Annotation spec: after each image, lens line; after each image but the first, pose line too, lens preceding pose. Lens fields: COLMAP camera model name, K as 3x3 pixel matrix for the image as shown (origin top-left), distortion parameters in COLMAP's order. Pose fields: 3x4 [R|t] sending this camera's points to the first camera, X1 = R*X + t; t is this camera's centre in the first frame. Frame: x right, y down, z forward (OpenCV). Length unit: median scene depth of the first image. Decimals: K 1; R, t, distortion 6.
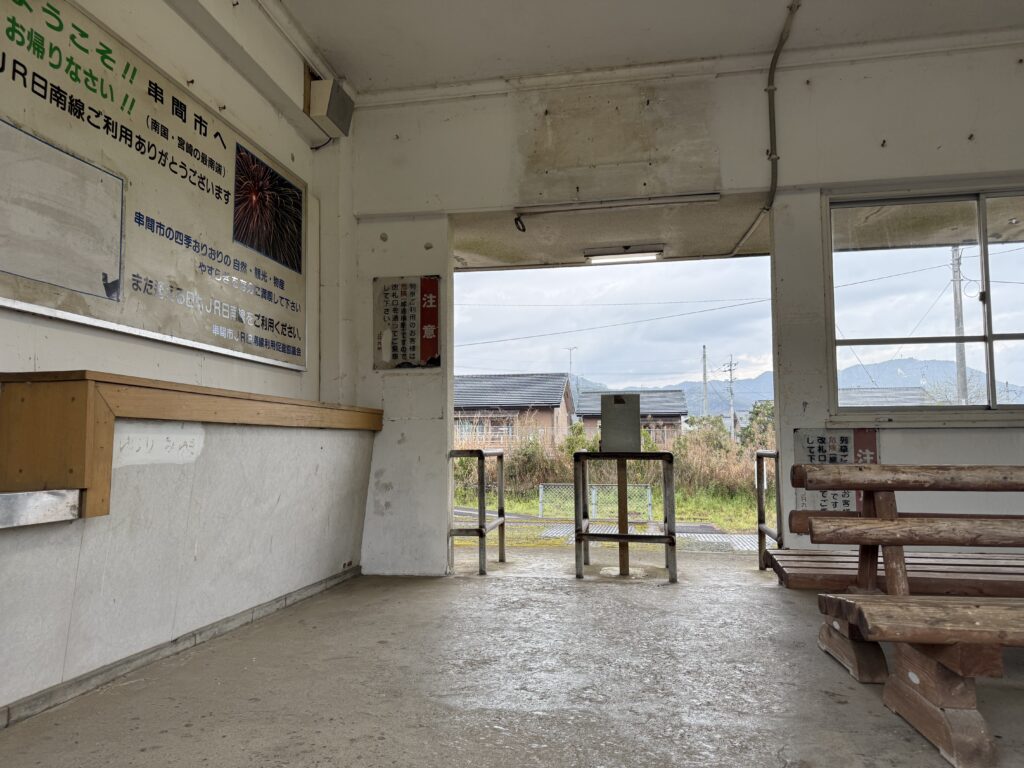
lens RADIAL K [[720.0, 0, 512.0], [0, 720.0, 384.0], [0, 0, 1]] dist [0.115272, 0.000149]
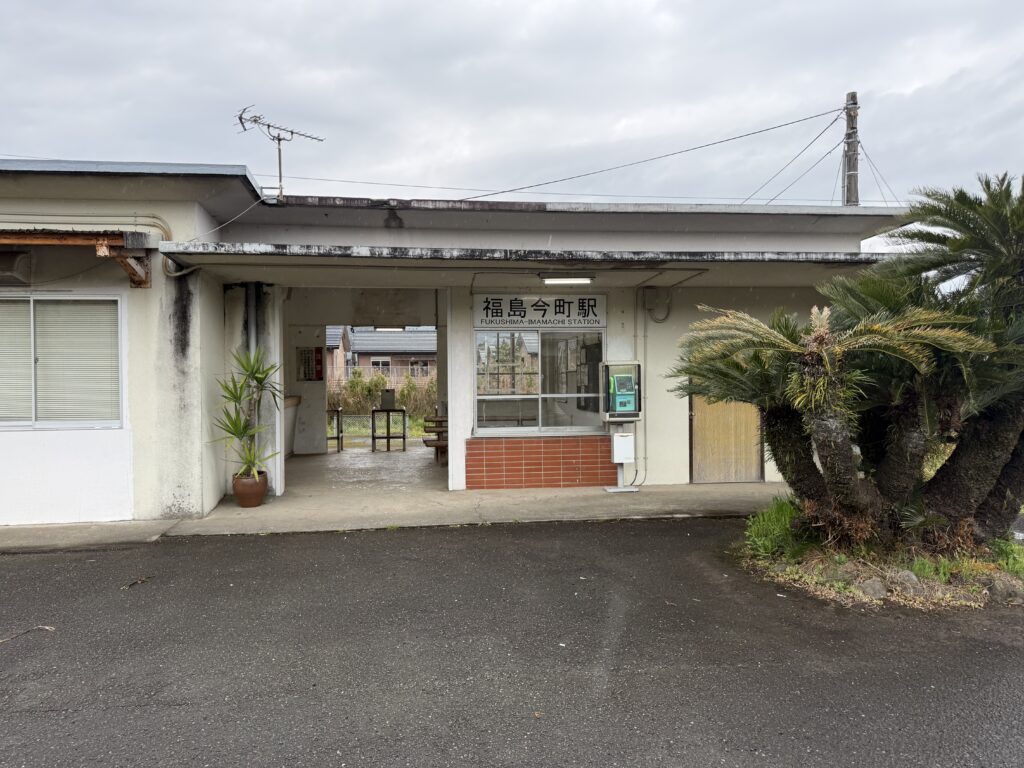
lens RADIAL K [[720.0, 0, 512.0], [0, 720.0, 384.0], [0, 0, 1]] dist [0.115272, 0.000149]
pose [[0.950694, -0.008432, 0.310017, -0.275254], [-0.024118, 0.994593, 0.101012, -0.311909], [-0.309192, -0.103509, 0.945350, -1.892056]]
